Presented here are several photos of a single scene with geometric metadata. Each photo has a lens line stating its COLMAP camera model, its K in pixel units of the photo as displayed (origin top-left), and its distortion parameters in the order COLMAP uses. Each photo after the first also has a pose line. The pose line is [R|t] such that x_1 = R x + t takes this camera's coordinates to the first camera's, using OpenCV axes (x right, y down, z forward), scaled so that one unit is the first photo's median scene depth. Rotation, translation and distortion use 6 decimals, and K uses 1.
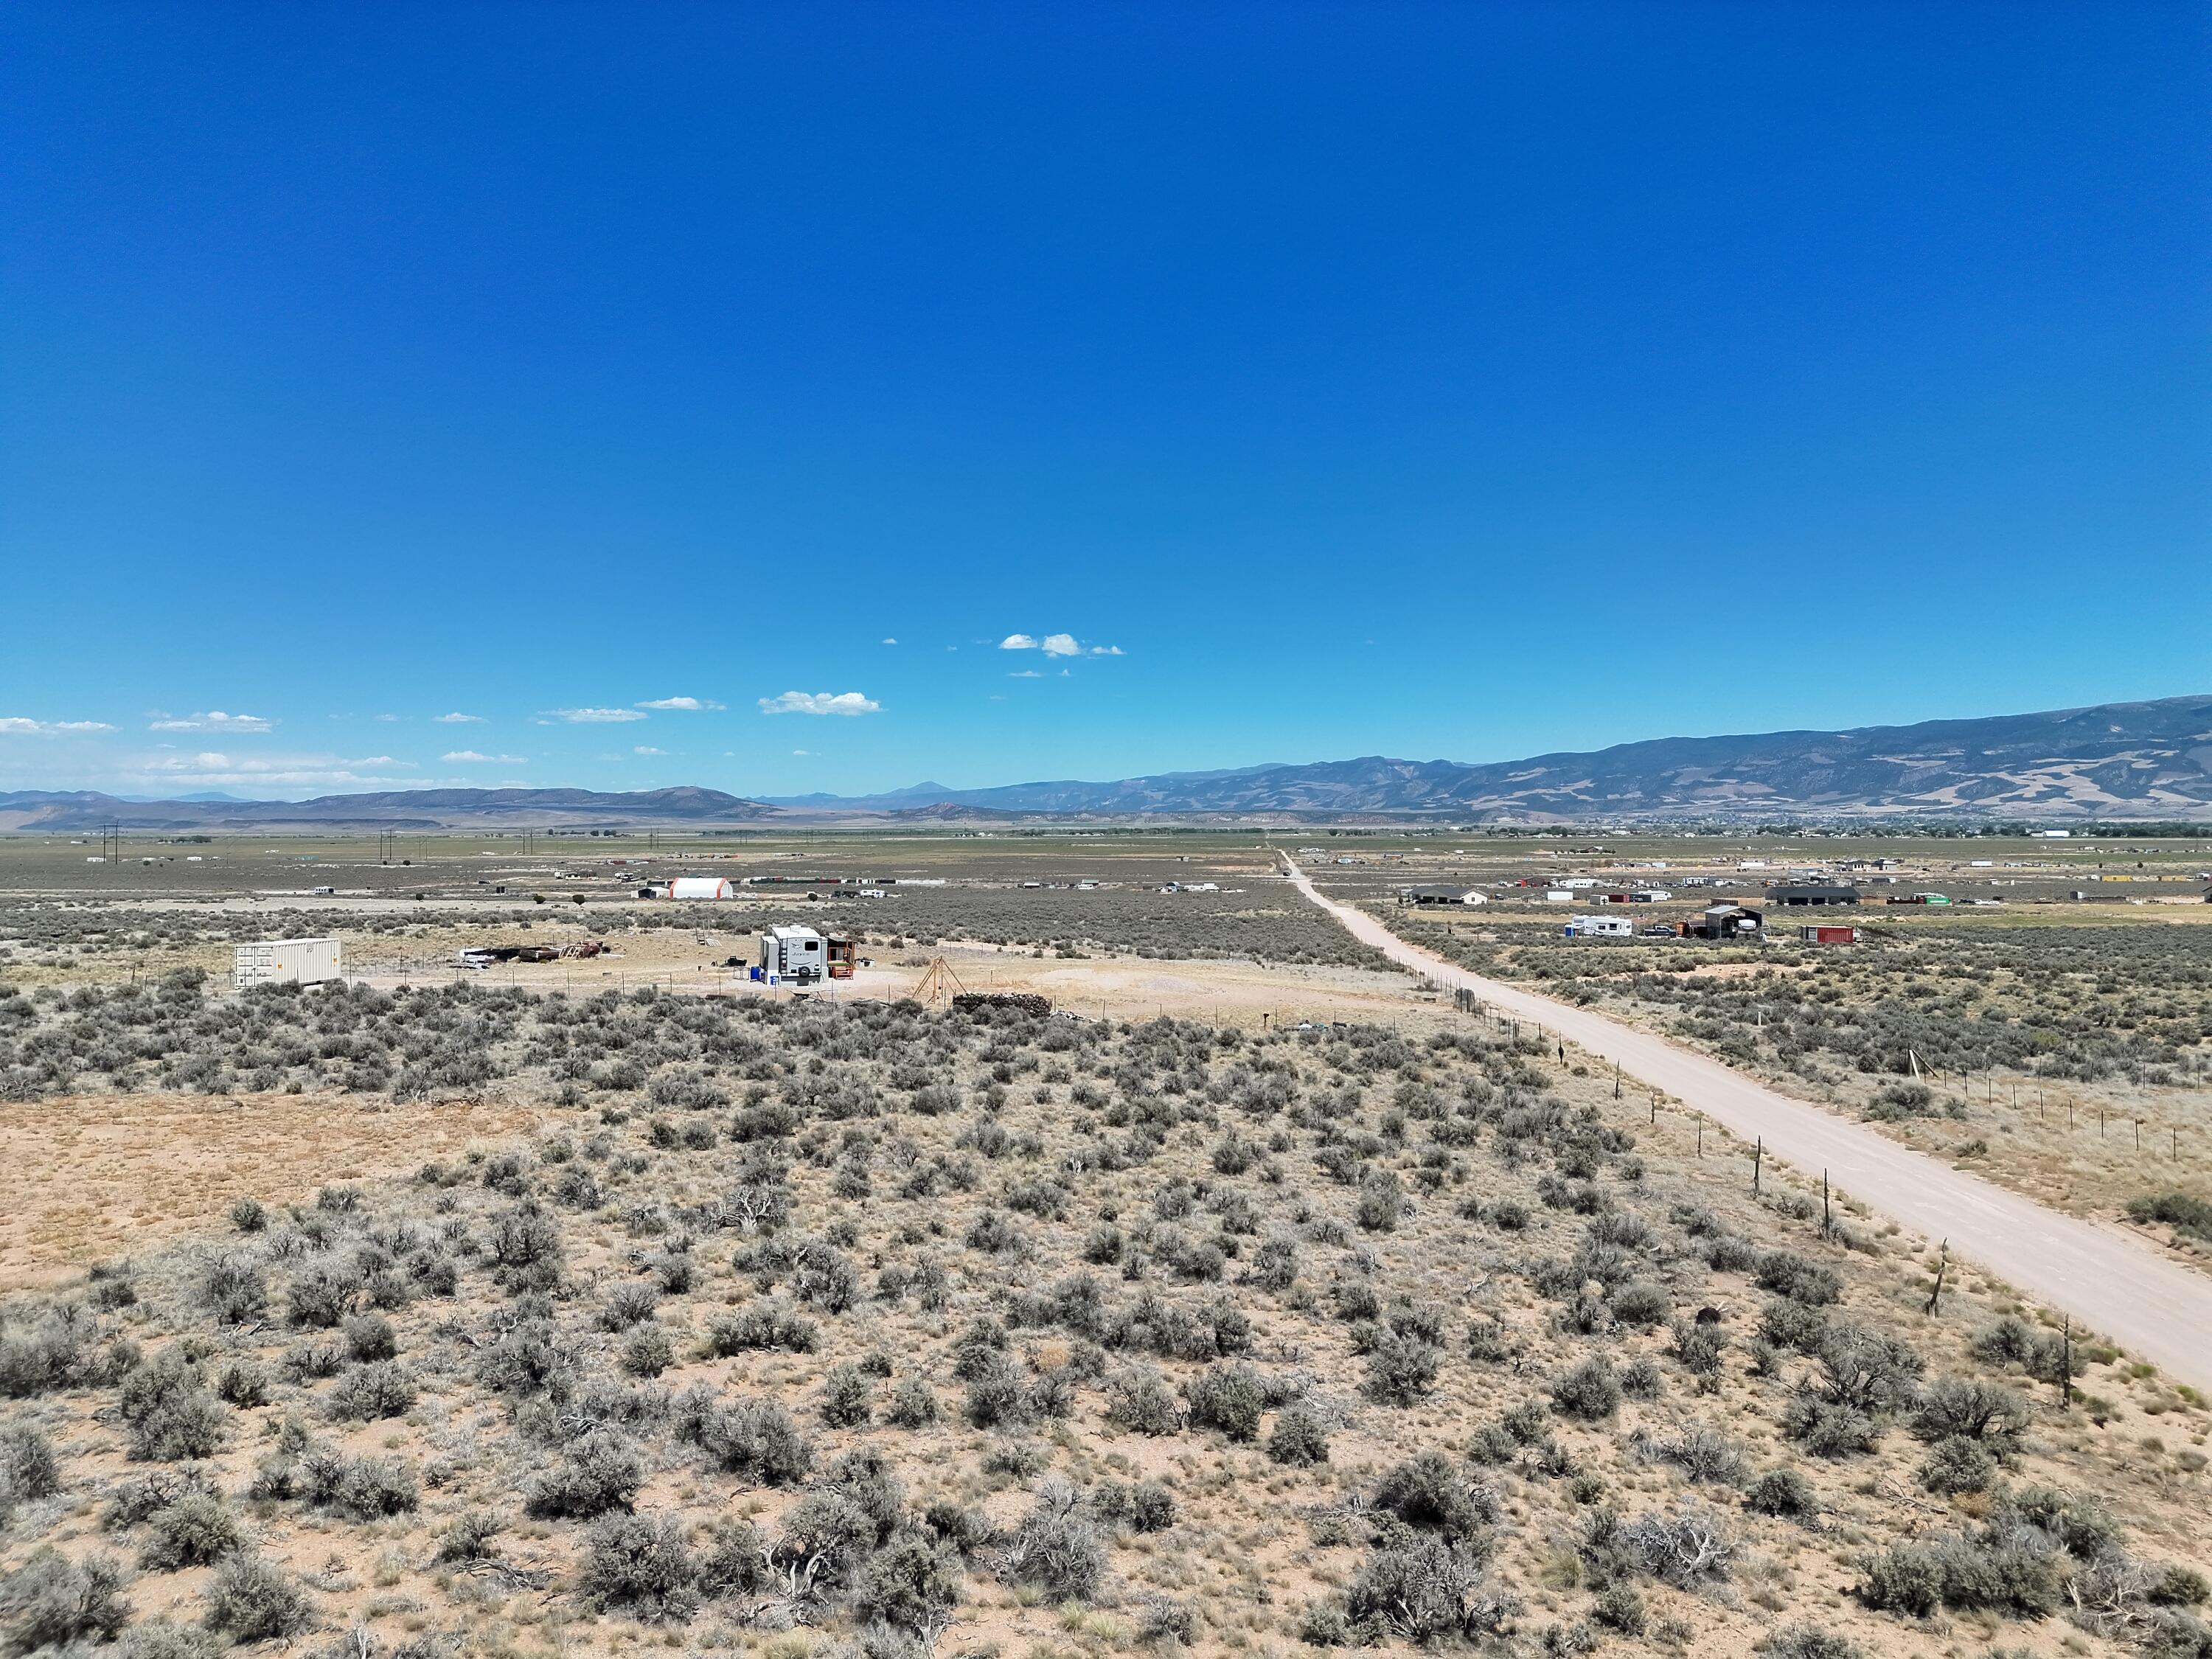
lens RADIAL K [[1547.2, 0, 1107.2], [0, 1547.2, 832.7], [0, 0, 1]] dist [0.084595, -0.087726]
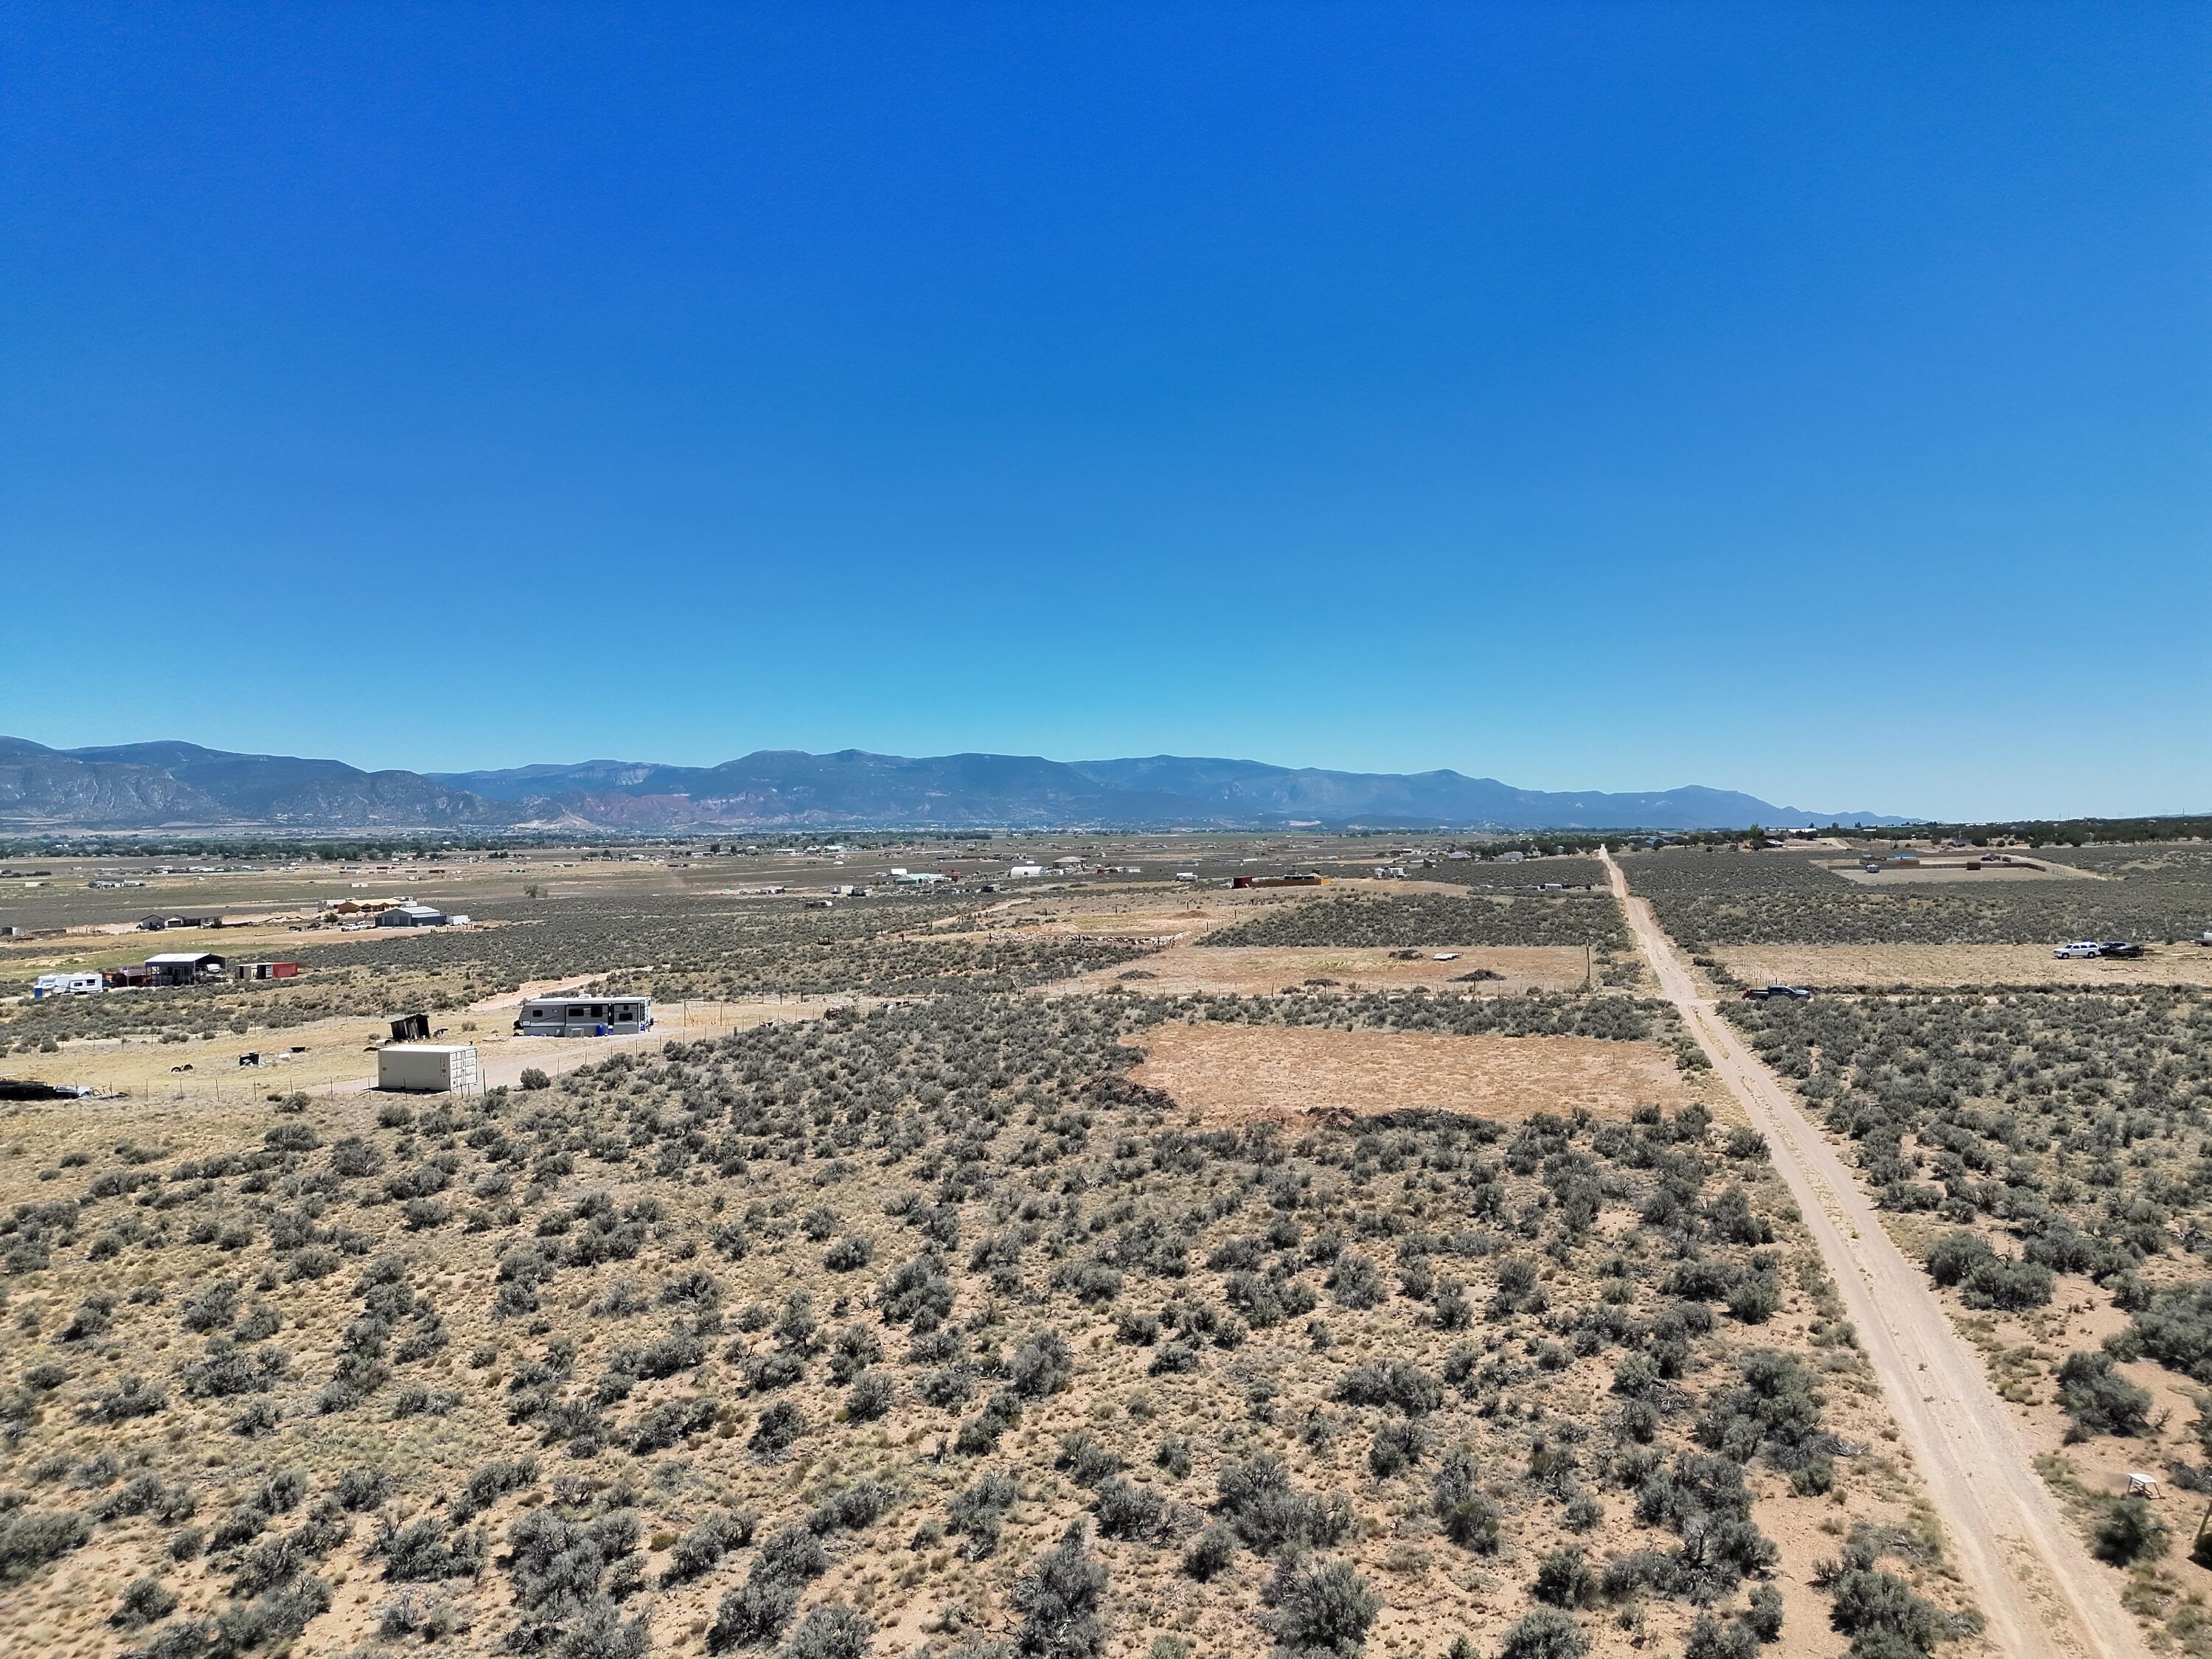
lens RADIAL K [[1547.2, 0, 1107.2], [0, 1547.2, 832.7], [0, 0, 1]] dist [0.084595, -0.087726]
pose [[0.201482, -0.002010, 0.979490, -1.828413], [0.015378, 0.999881, -0.001111, -0.091070], [-0.979372, 0.015286, 0.201489, 0.361054]]
